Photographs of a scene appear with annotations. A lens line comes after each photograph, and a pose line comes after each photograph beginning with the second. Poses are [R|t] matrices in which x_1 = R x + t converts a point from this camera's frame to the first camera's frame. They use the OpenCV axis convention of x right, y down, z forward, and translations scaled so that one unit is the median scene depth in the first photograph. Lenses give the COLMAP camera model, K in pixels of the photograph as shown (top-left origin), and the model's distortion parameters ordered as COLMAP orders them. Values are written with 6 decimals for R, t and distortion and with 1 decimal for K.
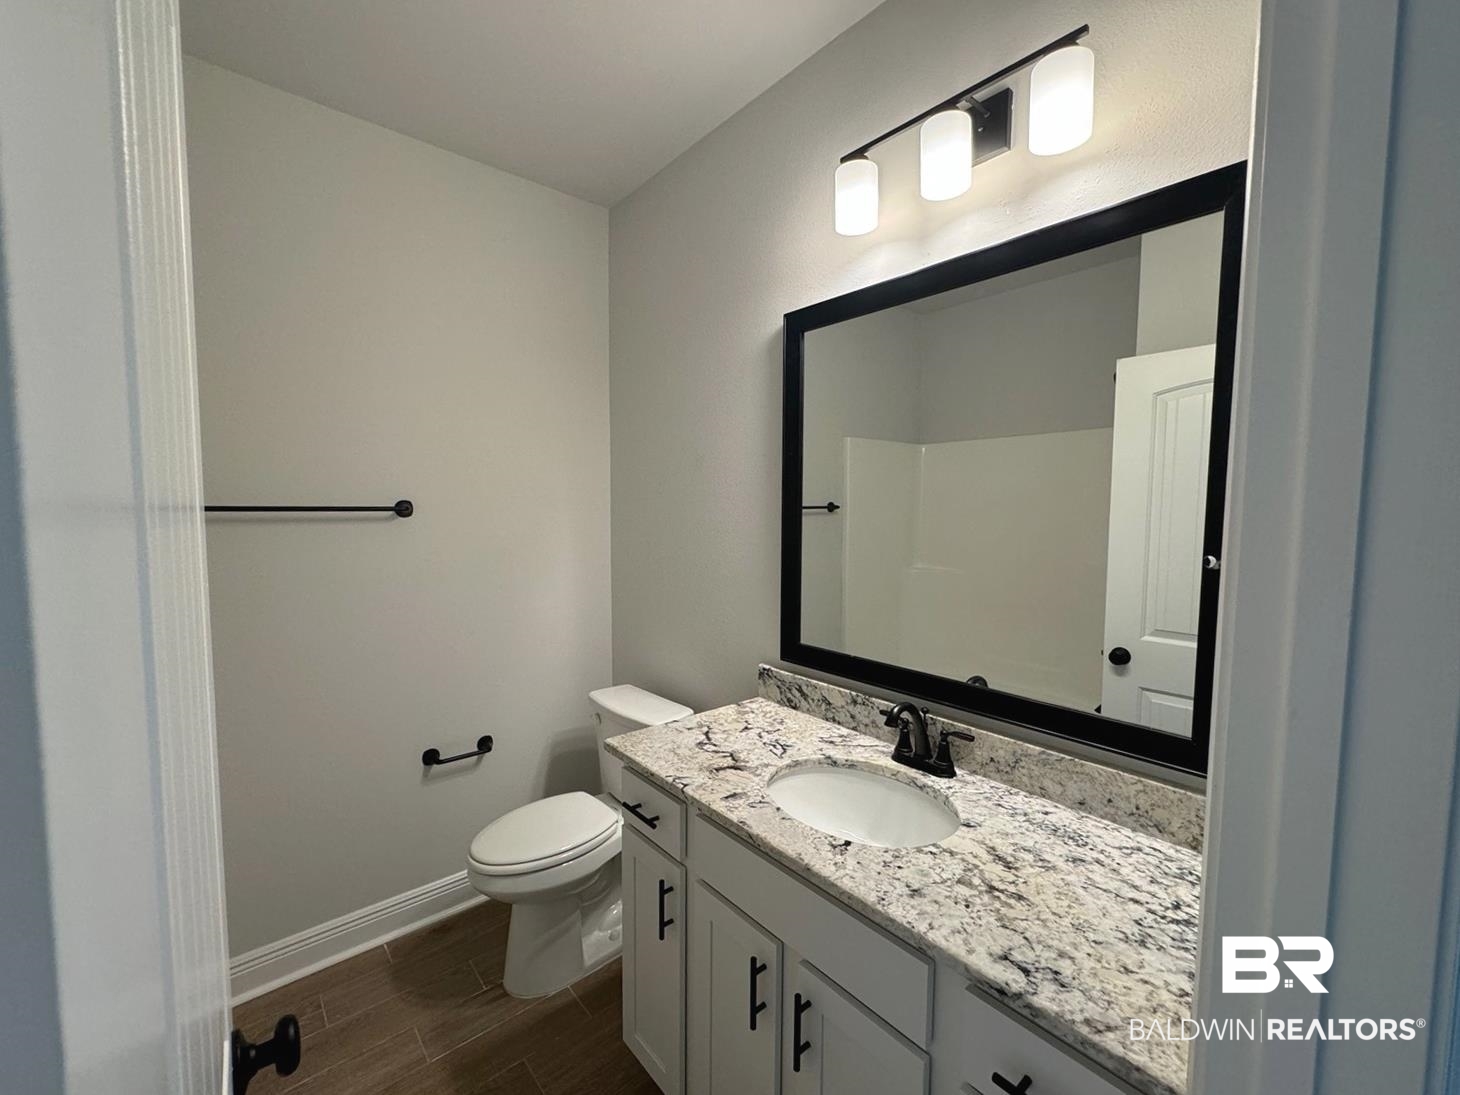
lens RADIAL K [[590.3, 0, 732.5], [0, 590.3, 548.6], [0, 0, 1]] dist [0.001095, 0.000470]
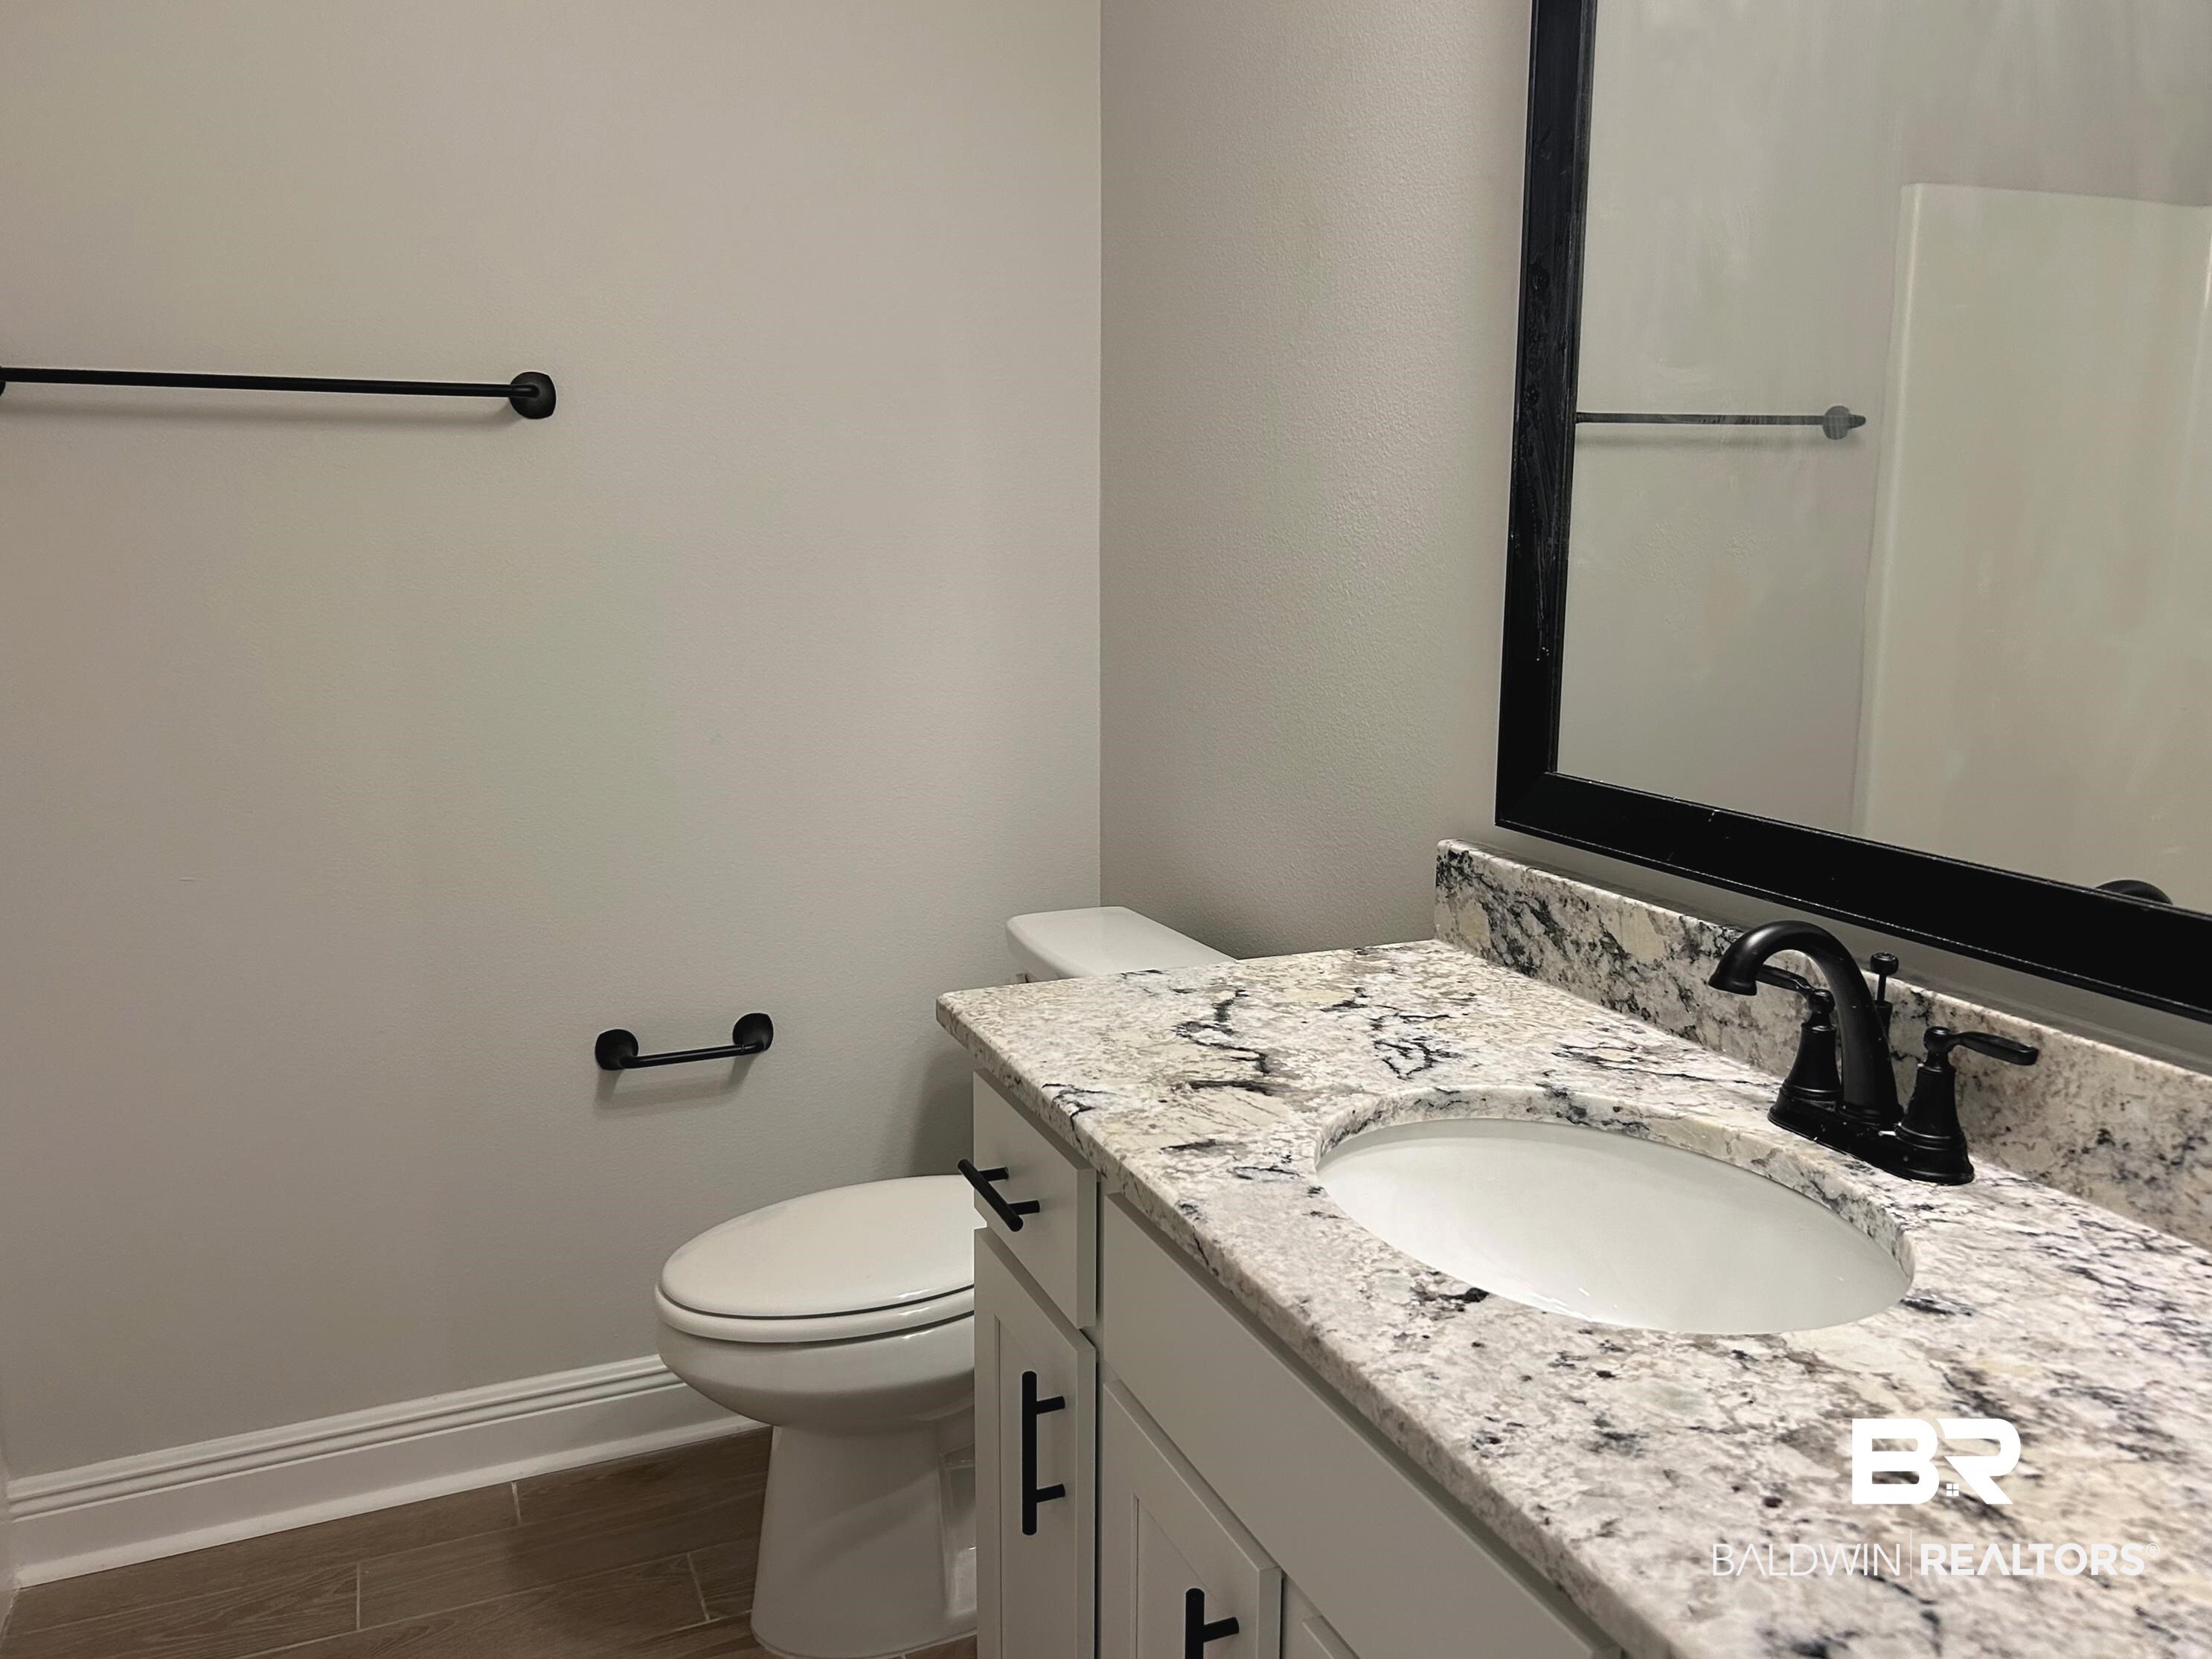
lens RADIAL K [[1677.7, 0, 1112.4], [0, 1677.7, 804.8], [0, 0, 1]] dist [0.050792, -0.060088]
pose [[0.956456, 0.049478, -0.287651, 0.191265], [-0.018679, 0.993883, 0.108847, 0.107230], [0.291277, -0.098734, 0.951530, 0.082422]]
